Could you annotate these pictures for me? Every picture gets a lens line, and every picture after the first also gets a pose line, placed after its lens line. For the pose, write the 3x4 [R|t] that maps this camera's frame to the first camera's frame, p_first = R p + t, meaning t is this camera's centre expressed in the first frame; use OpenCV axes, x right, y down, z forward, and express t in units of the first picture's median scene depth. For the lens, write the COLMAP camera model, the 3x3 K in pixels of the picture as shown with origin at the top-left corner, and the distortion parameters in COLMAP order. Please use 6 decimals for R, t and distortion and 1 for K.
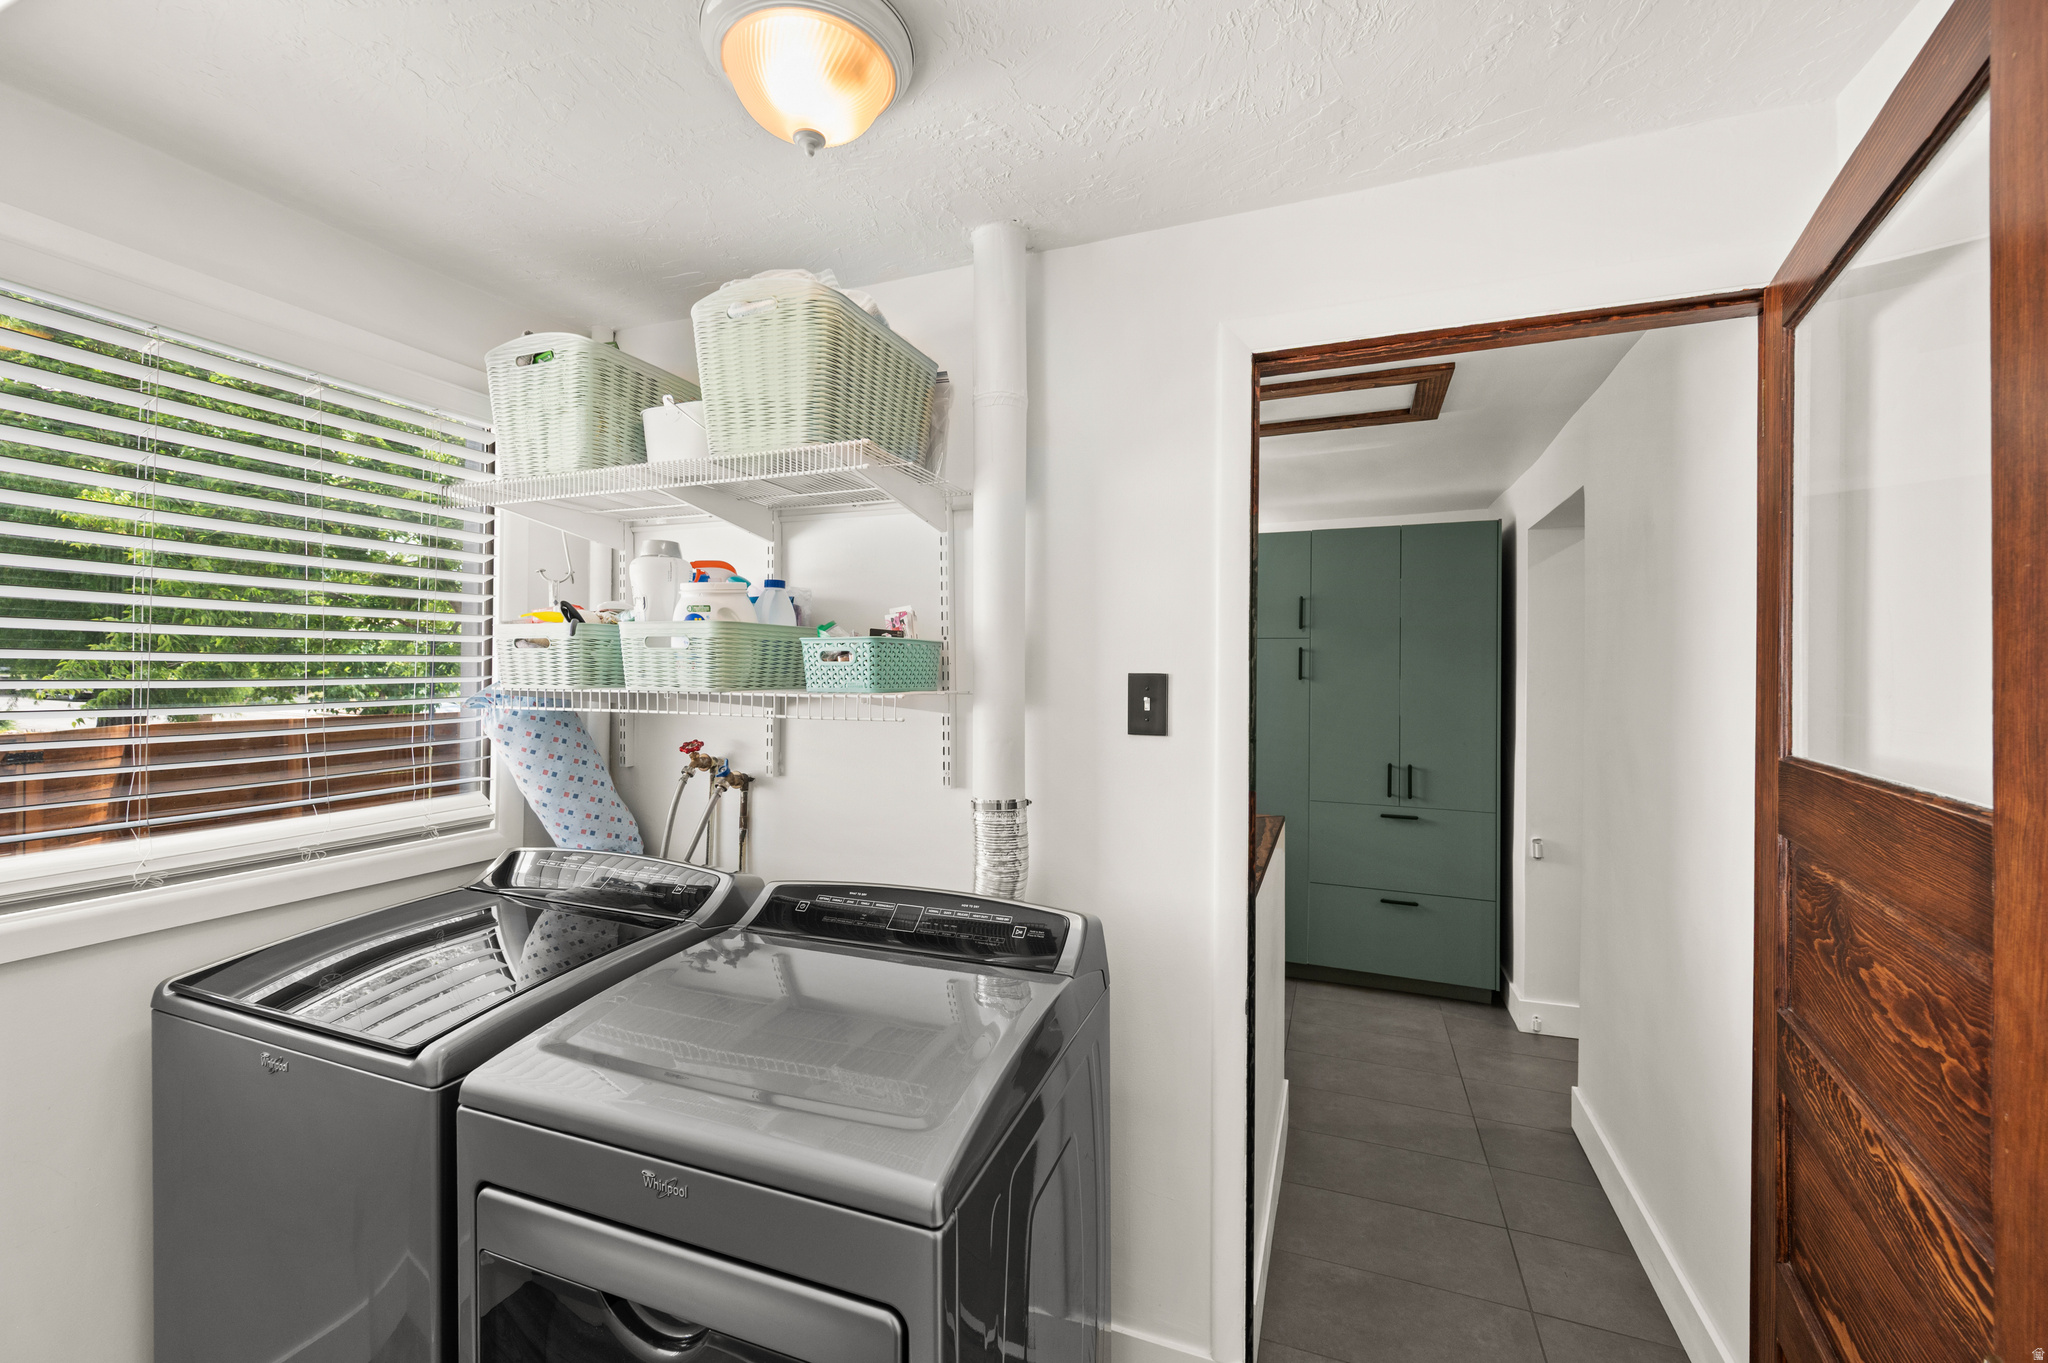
lens RADIAL K [[811.3, 0, 1024.4], [0, 811.3, 671.7], [0, 0, 1]] dist [-0.000061, -0.000470]
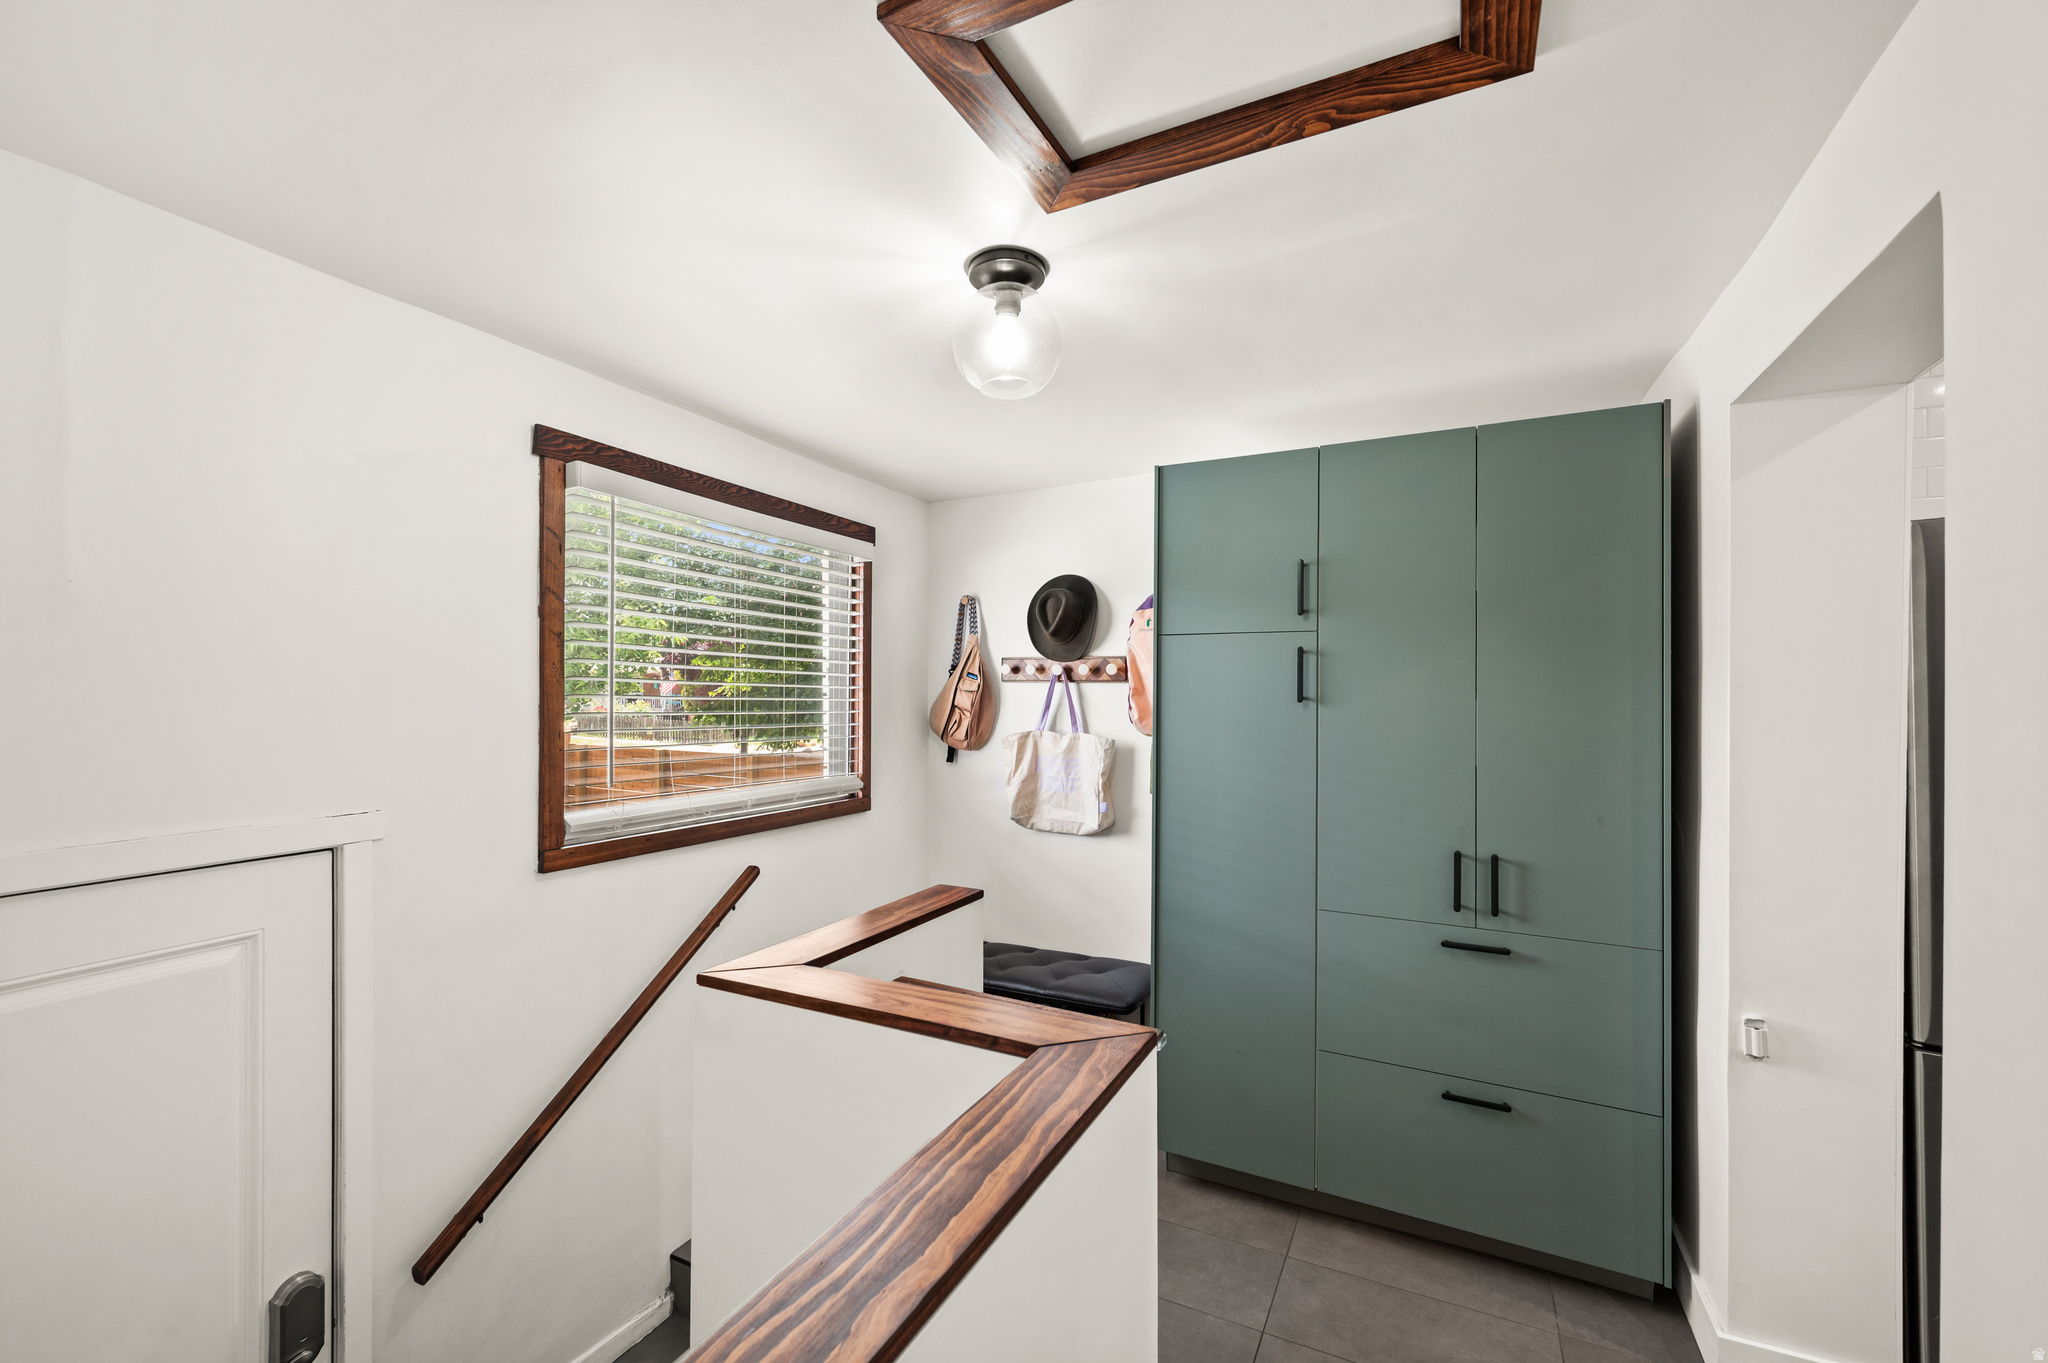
lens RADIAL K [[840.4, 0, 1026.7], [0, 840.4, 692.8], [0, 0, 1]] dist [-0.001546, 0.000310]
pose [[0.995532, -0.001690, -0.094411, 0.213929], [0.001295, 0.999990, -0.004246, 0.005894], [0.094417, 0.004105, 0.995524, 0.403183]]
